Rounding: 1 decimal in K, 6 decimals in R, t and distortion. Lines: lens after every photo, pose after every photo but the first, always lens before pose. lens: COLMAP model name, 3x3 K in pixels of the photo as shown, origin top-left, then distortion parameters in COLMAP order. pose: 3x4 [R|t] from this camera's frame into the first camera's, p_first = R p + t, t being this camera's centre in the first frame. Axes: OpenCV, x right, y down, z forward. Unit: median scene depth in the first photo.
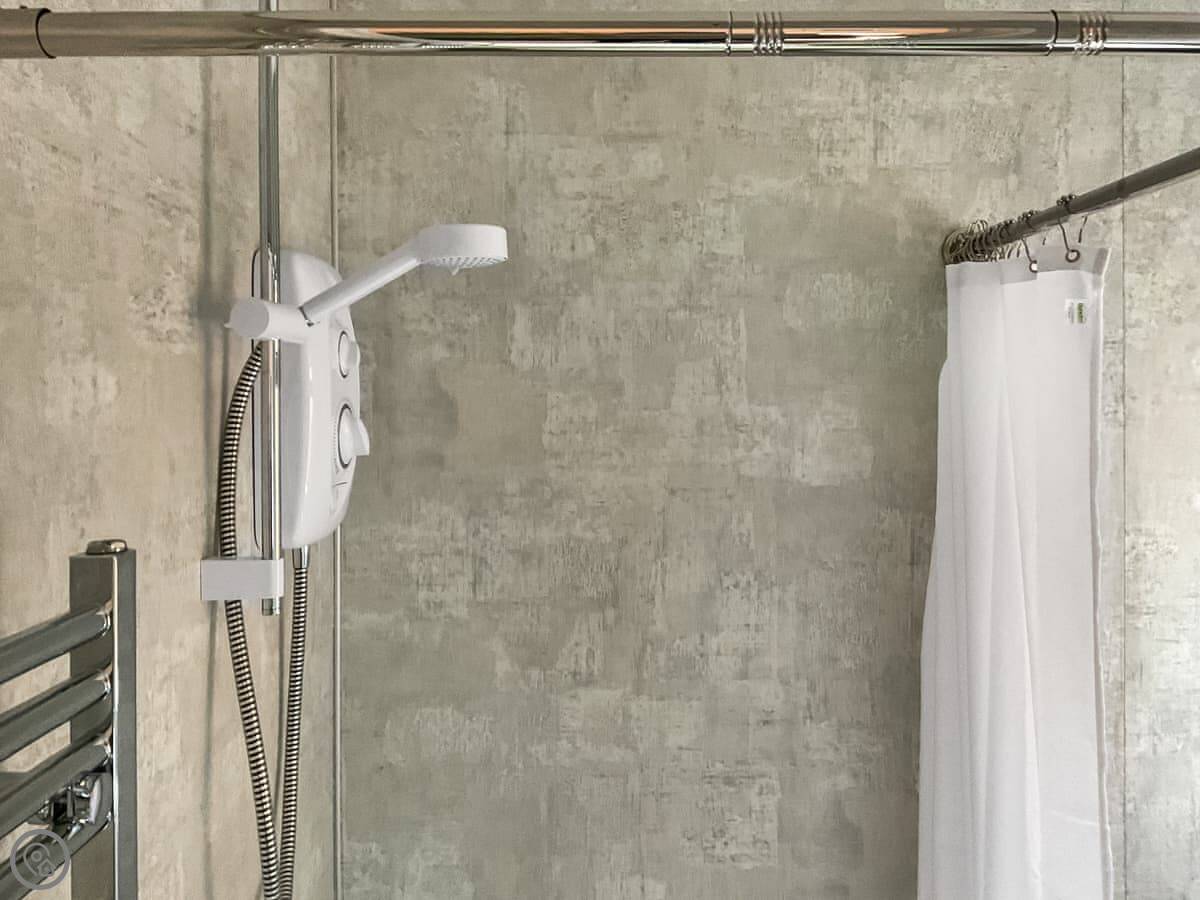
lens RADIAL K [[1028.4, 0, 600.0], [0, 1028.4, 450.0], [0, 0, 1]] dist [0.083339, -0.145419]
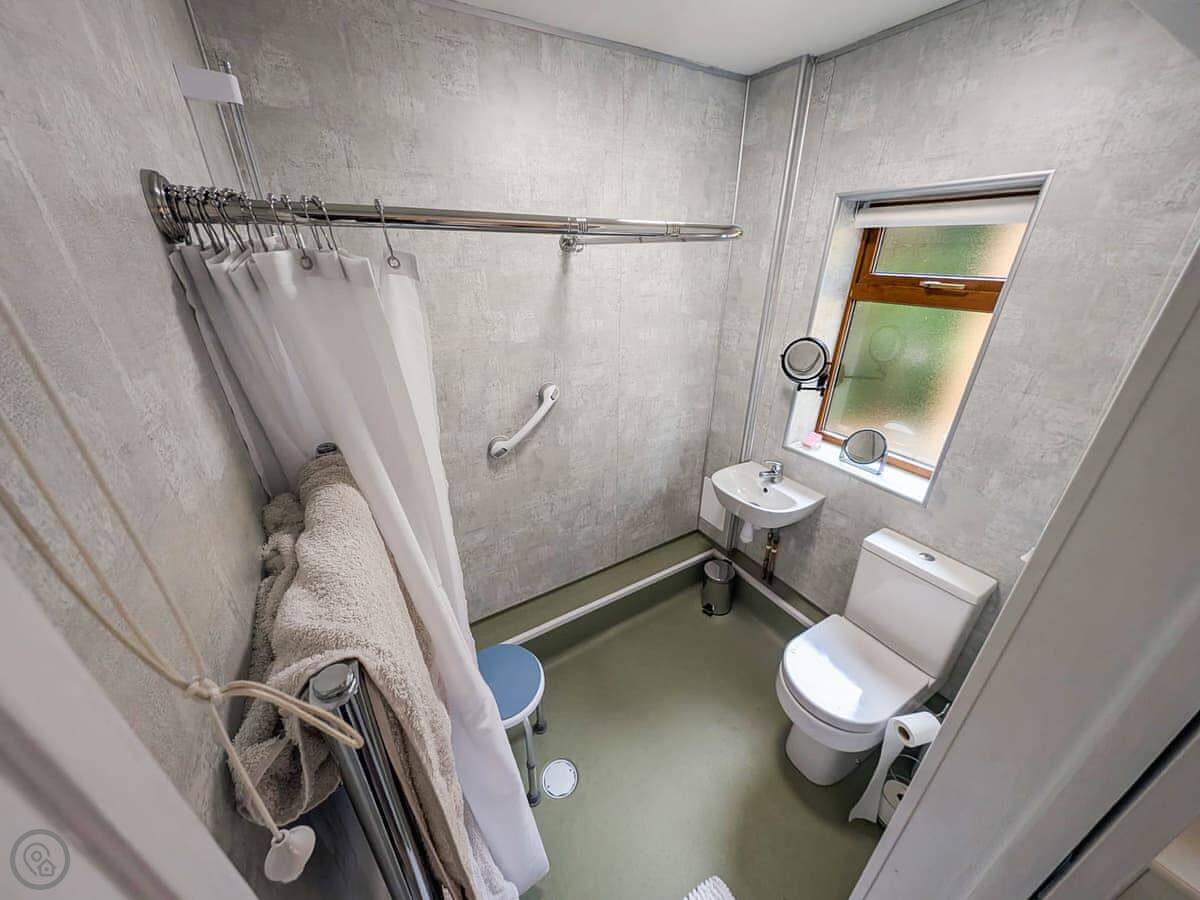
lens RADIAL K [[410.9, 0, 600.0], [0, 410.9, 450.0], [0, 0, 1]] dist [-0.000714, -0.000145]
pose [[0.872017, -0.198409, 0.447460, -0.126052], [0.001473, 0.915221, 0.402949, -0.133328], [-0.489473, -0.350719, 0.798381, -0.001890]]
